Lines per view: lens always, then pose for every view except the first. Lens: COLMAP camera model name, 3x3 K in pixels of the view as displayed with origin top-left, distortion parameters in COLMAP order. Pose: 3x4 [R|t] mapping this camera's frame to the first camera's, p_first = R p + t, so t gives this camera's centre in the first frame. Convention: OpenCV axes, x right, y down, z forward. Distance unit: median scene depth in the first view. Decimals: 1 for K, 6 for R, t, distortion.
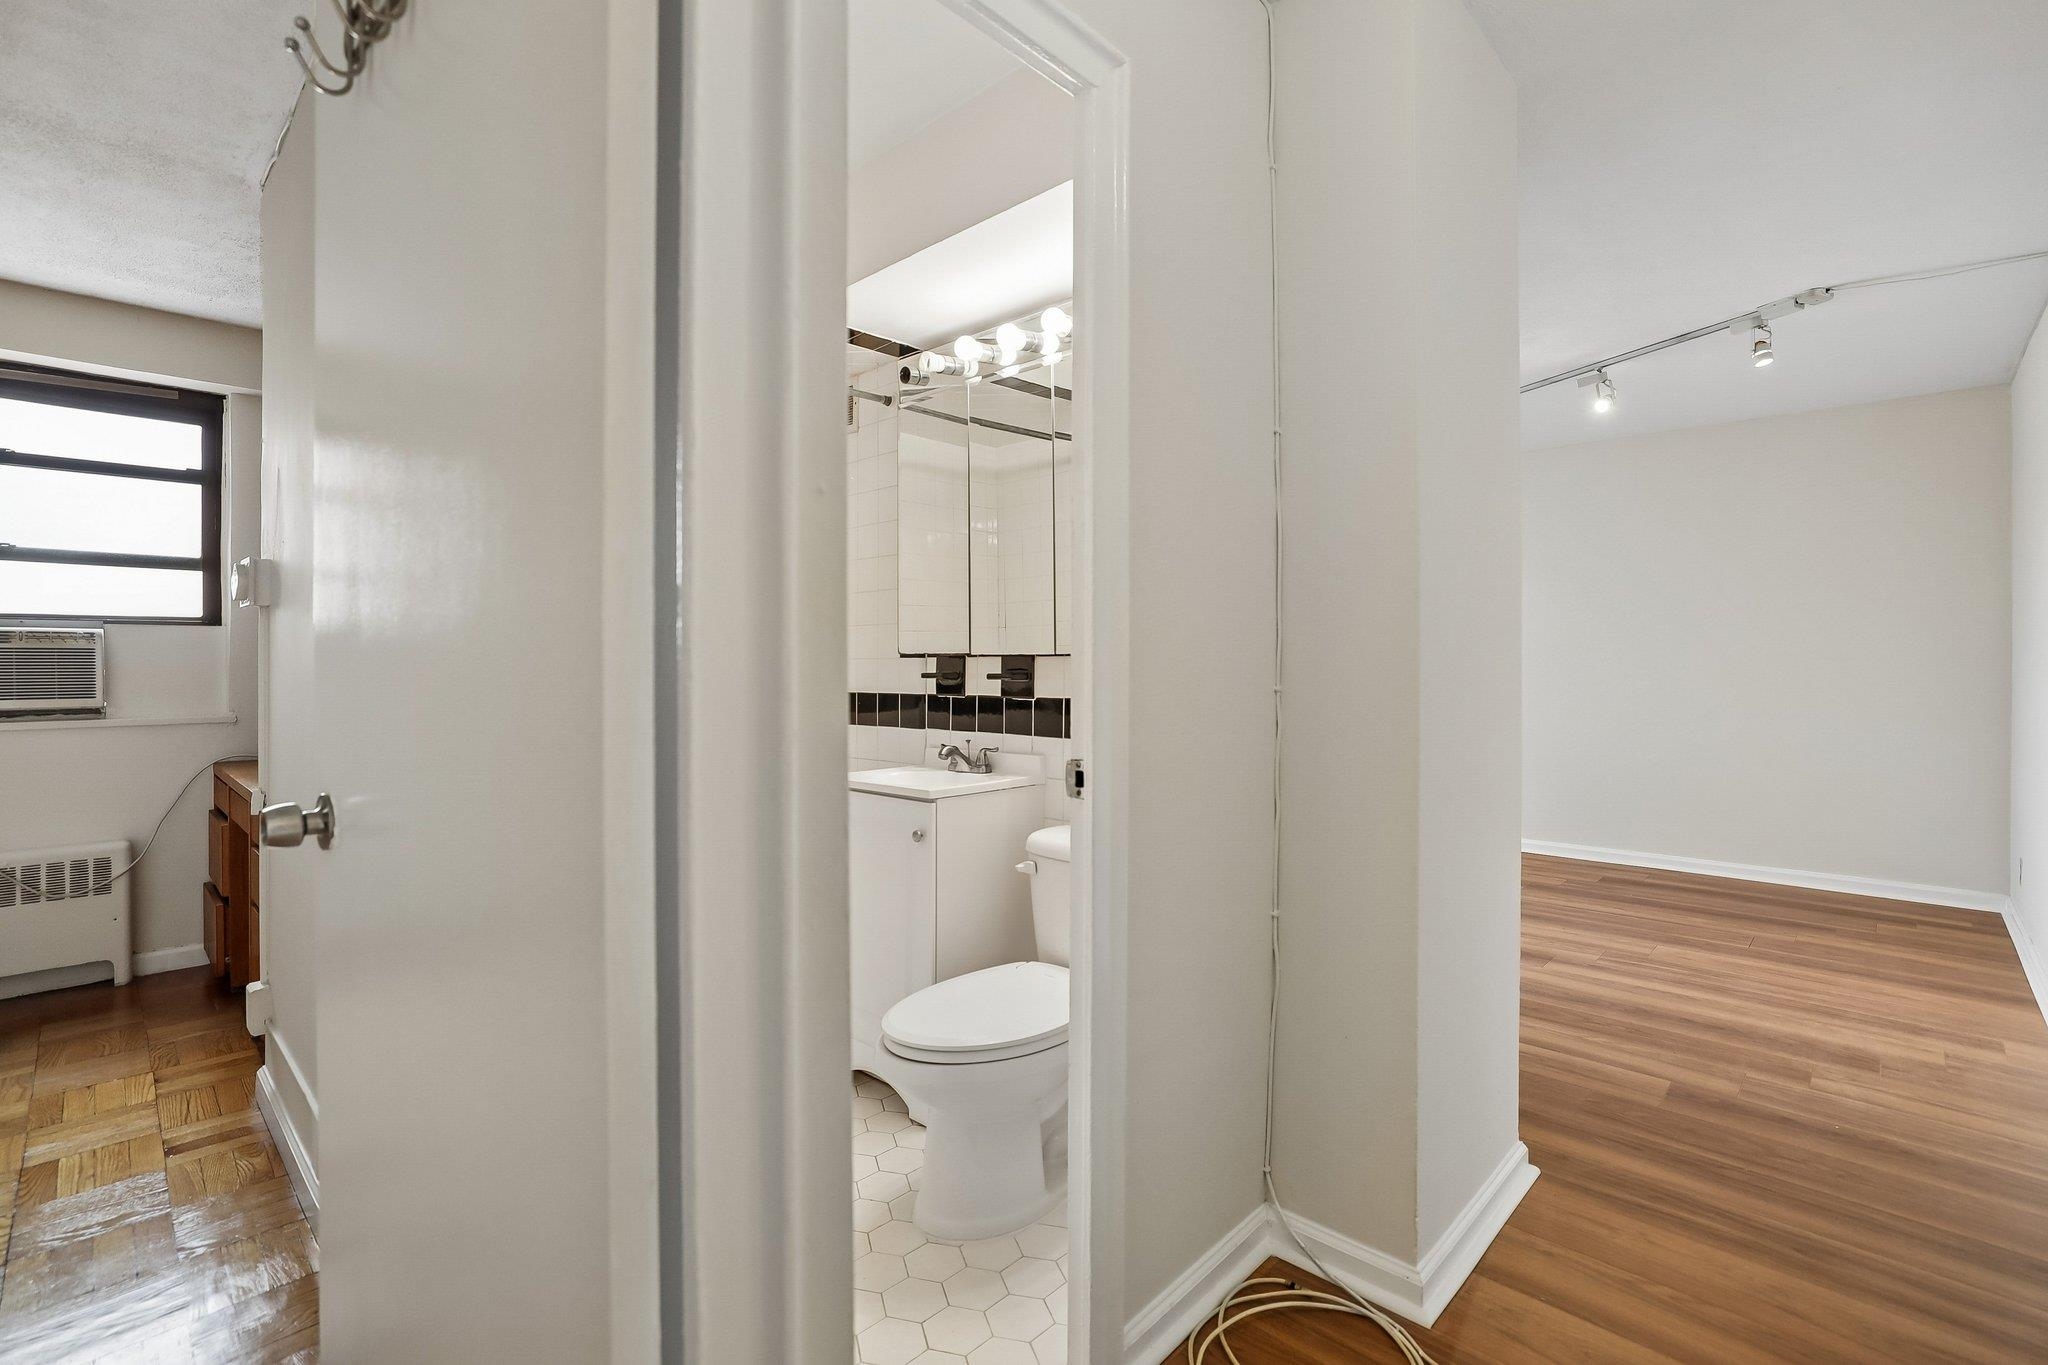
lens RADIAL K [[913.3, 0, 1018.2], [0, 913.3, 673.9], [0, 0, 1]] dist [-0.020904, 0.000157]
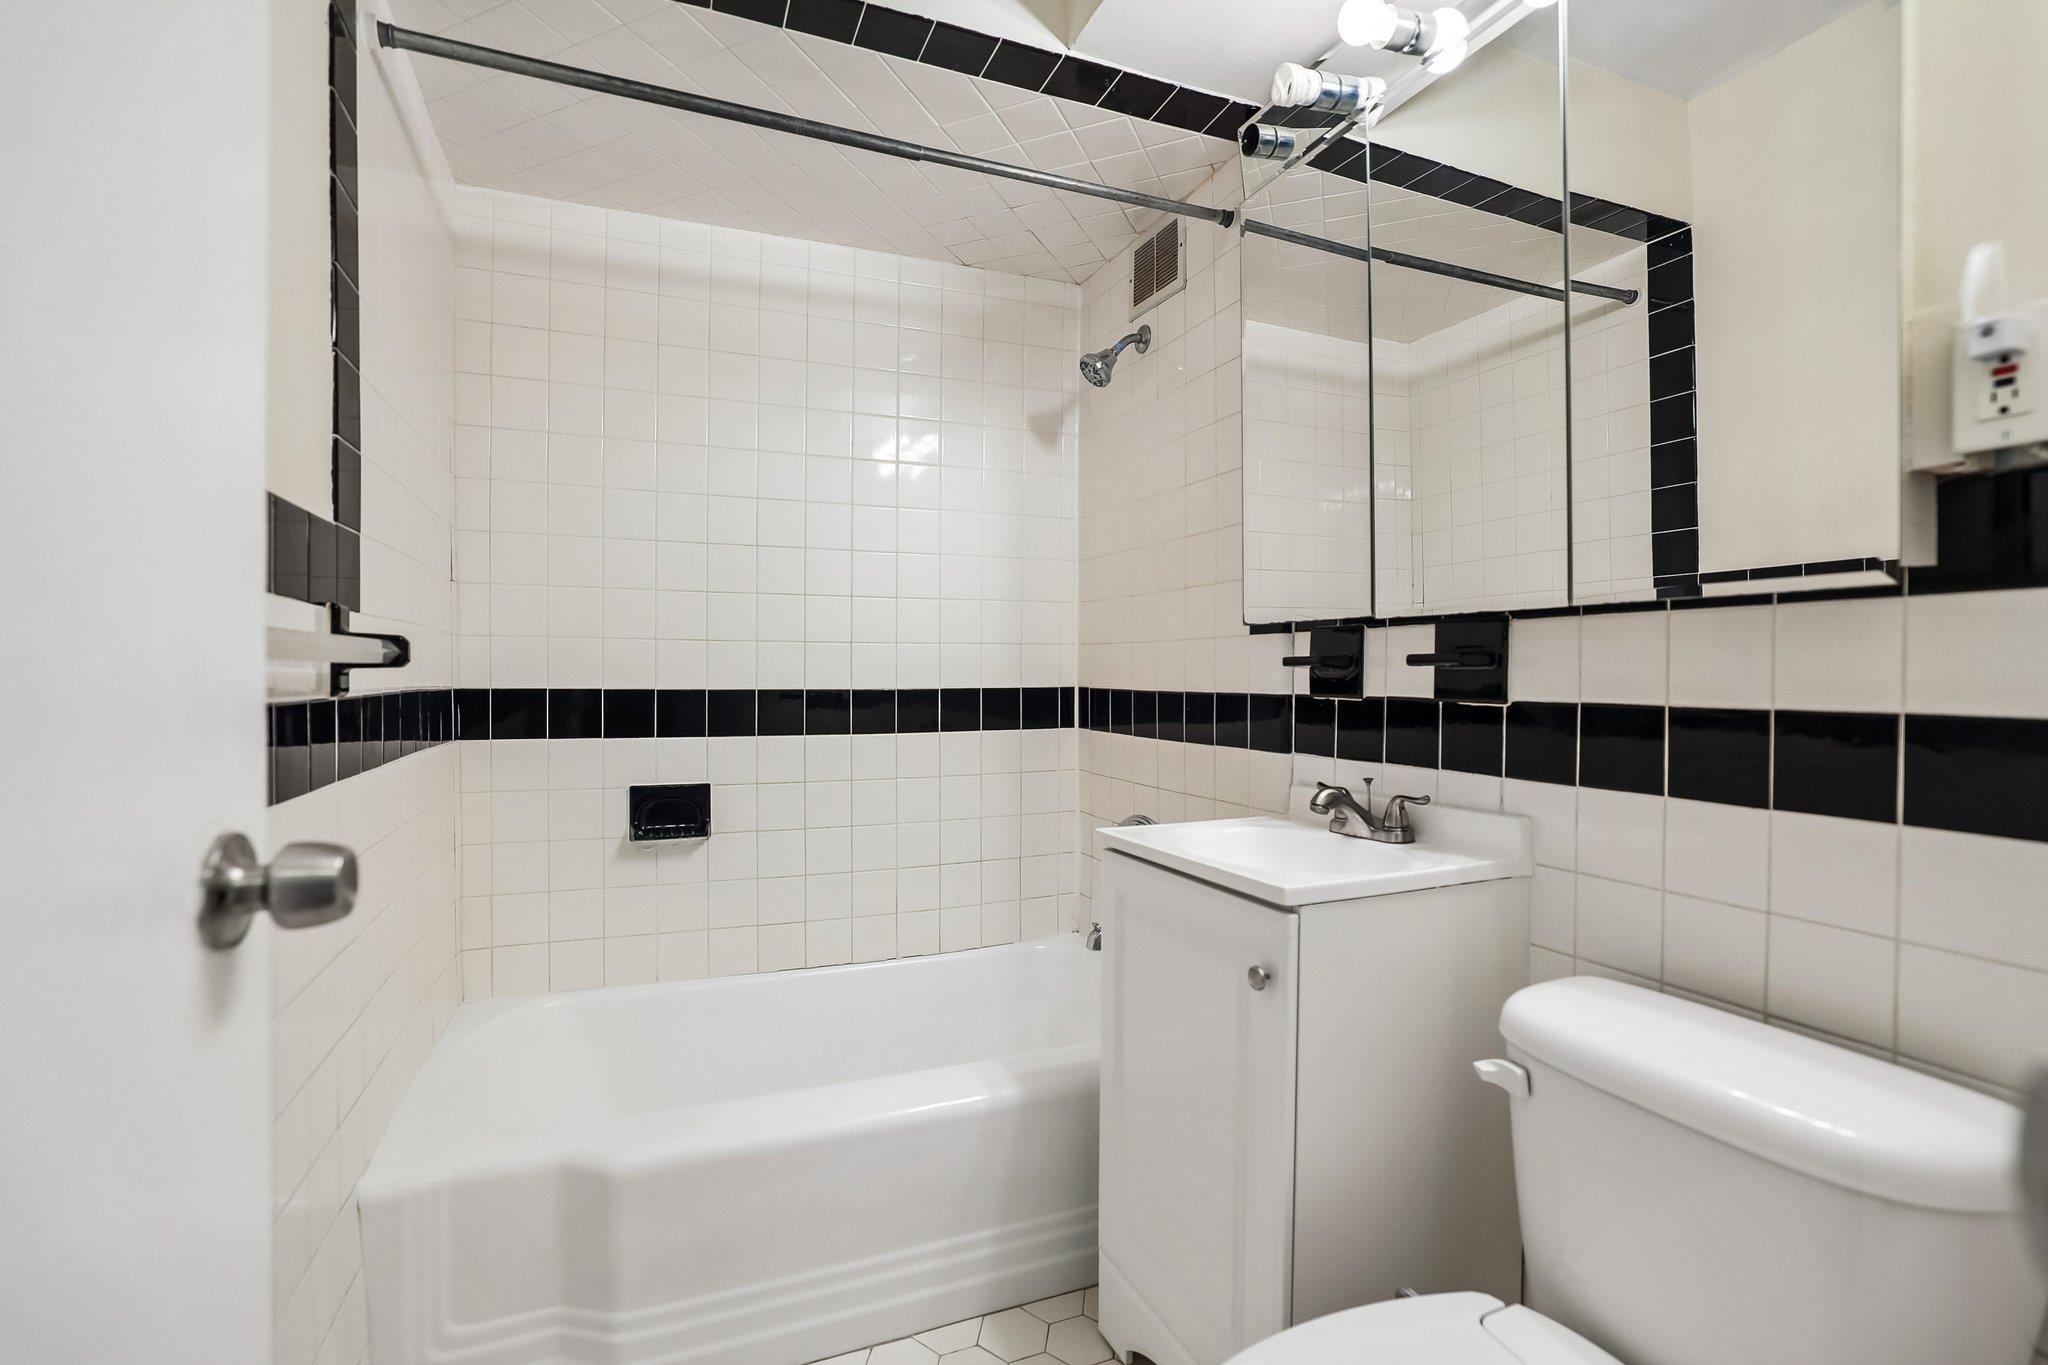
lens RADIAL K [[913.3, 0, 1027.6], [0, 913.3, 683.6], [0, 0, 1]] dist [-0.020904, 0.000157]
pose [[0.915878, 0.000733, -0.401456, -0.023302], [0.002404, 0.999970, 0.007311, 0.011626], [0.401450, -0.007661, 0.915849, 0.427616]]
